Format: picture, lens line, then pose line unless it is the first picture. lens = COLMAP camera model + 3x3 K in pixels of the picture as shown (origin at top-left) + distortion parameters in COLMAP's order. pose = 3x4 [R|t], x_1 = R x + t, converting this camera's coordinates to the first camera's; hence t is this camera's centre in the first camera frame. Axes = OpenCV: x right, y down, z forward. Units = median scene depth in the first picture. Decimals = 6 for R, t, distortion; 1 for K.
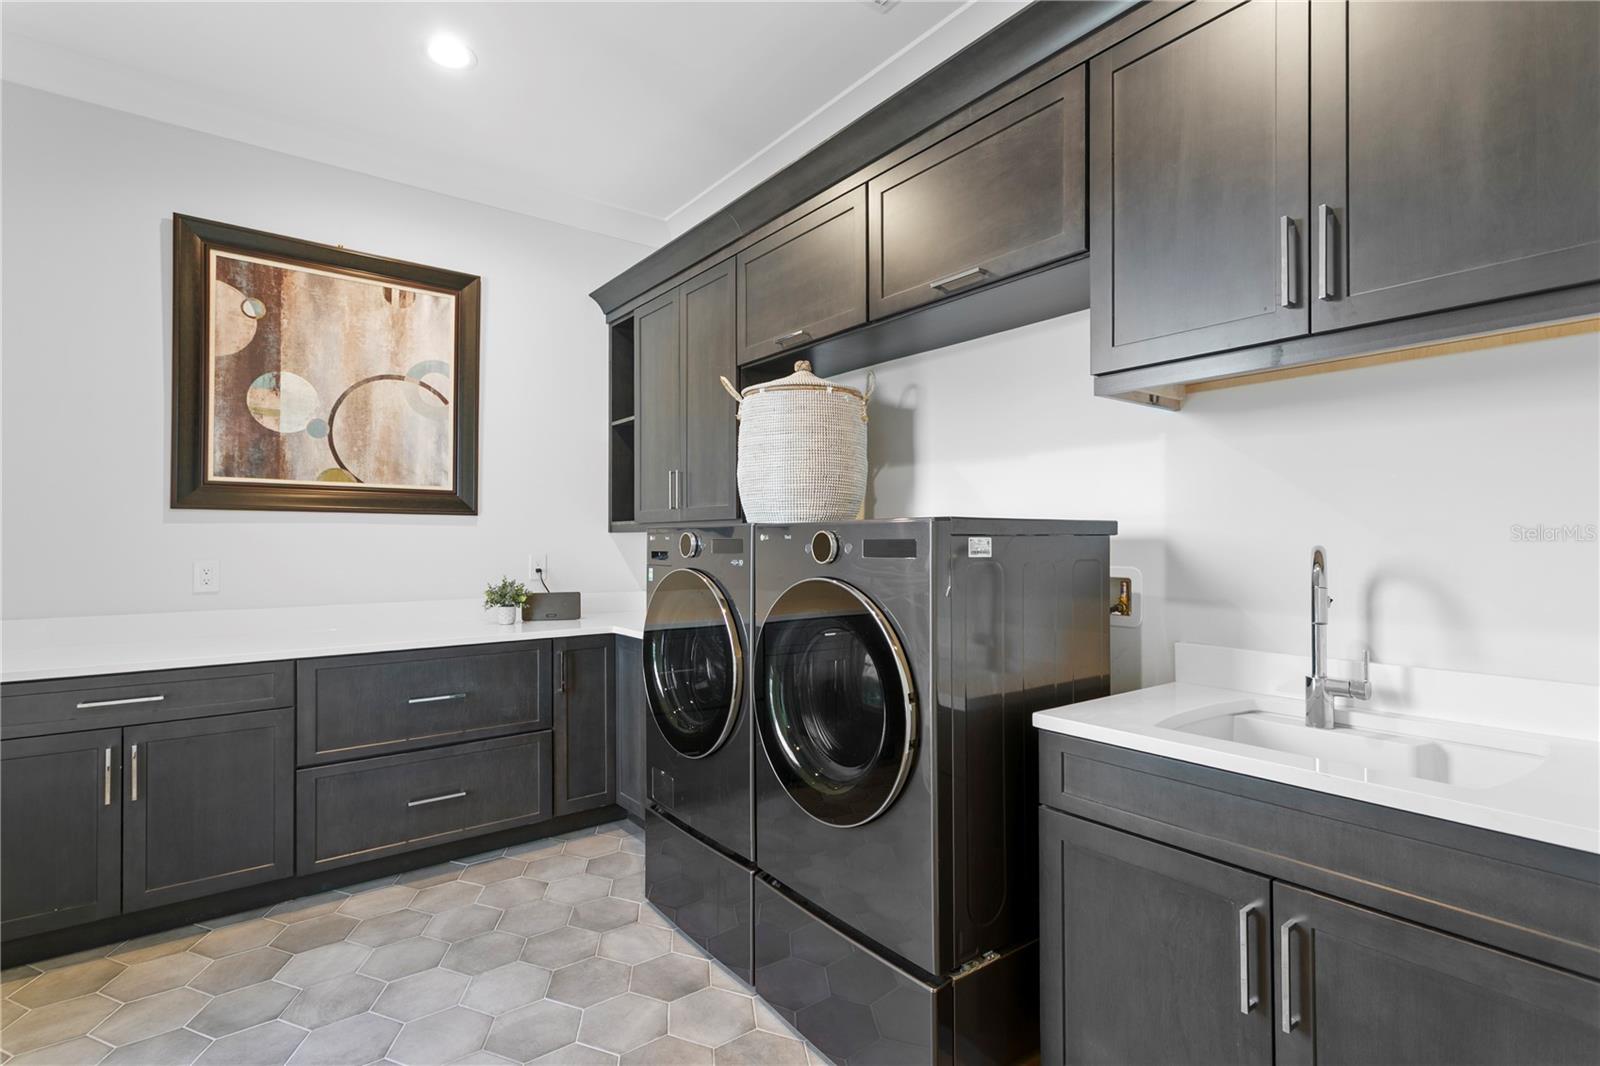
lens RADIAL K [[760.9, 0, 803.1], [0, 760.9, 532.4], [0, 0, 1]] dist [0.000428, 0.000674]
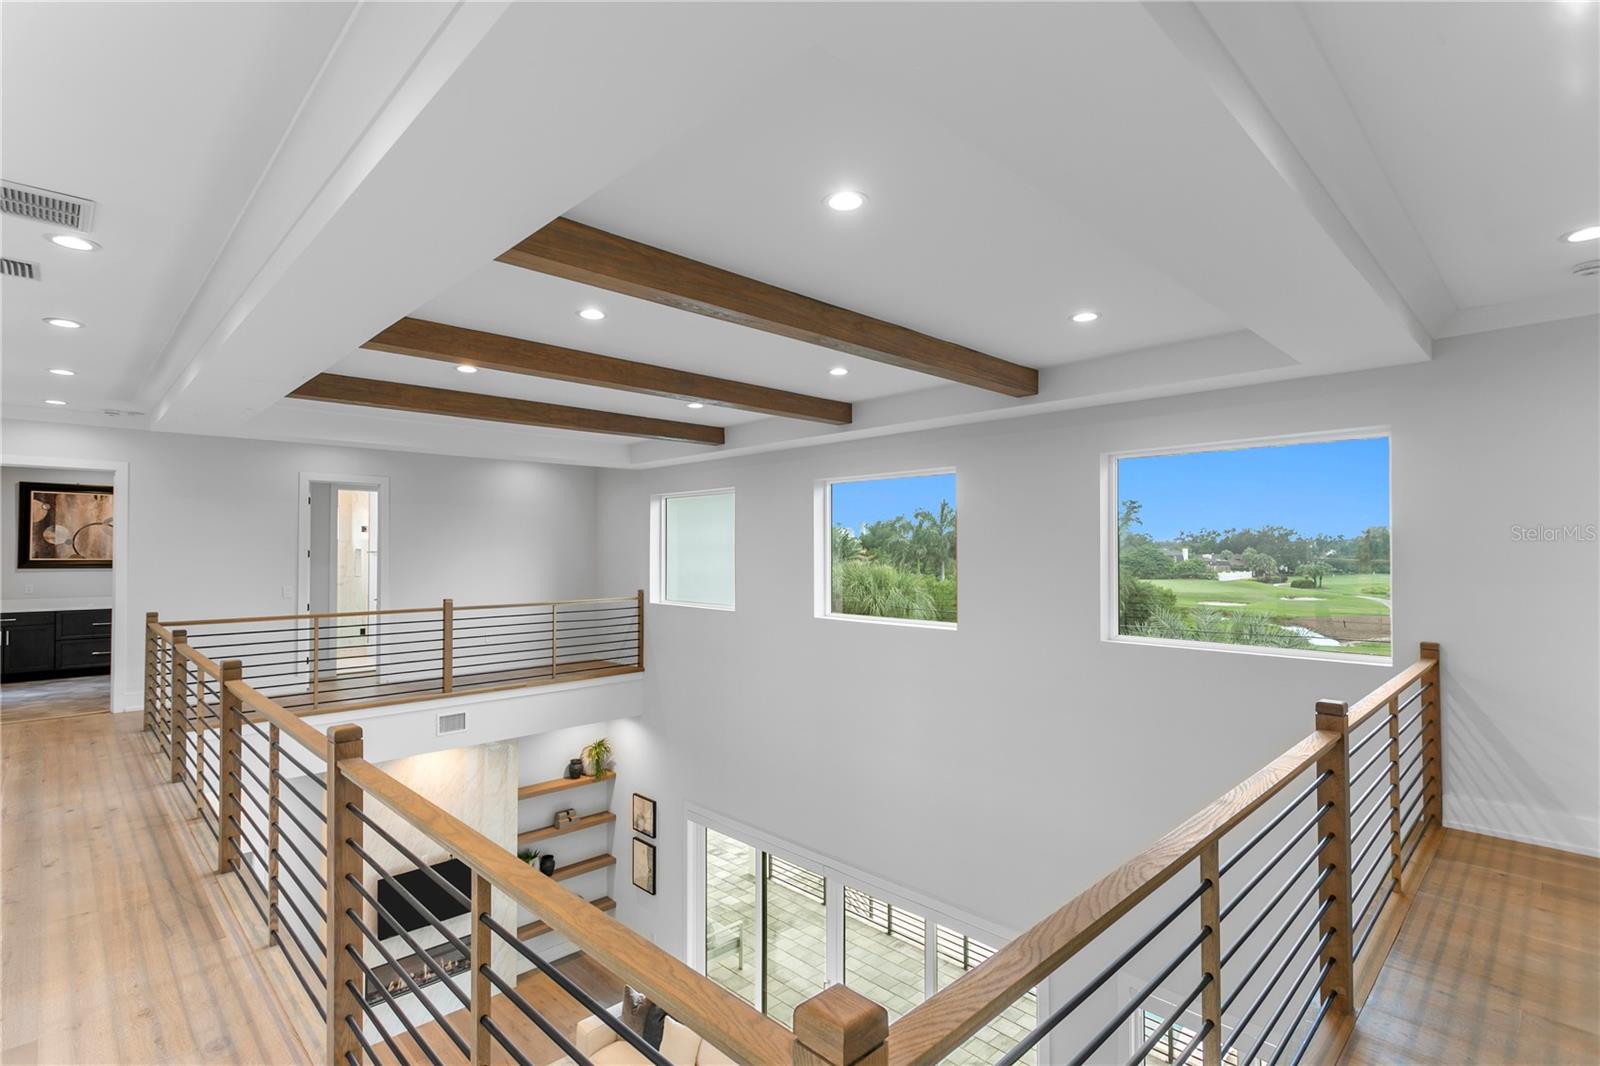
lens RADIAL K [[760.9, 0, 791.6], [0, 760.9, 535.4], [0, 0, 1]] dist [0.000428, 0.000674]
pose [[0.992900, -0.000660, 0.118948, 2.016695], [0.002573, 0.999870, -0.015934, -0.109022], [-0.118922, 0.016127, 0.992773, -2.561071]]
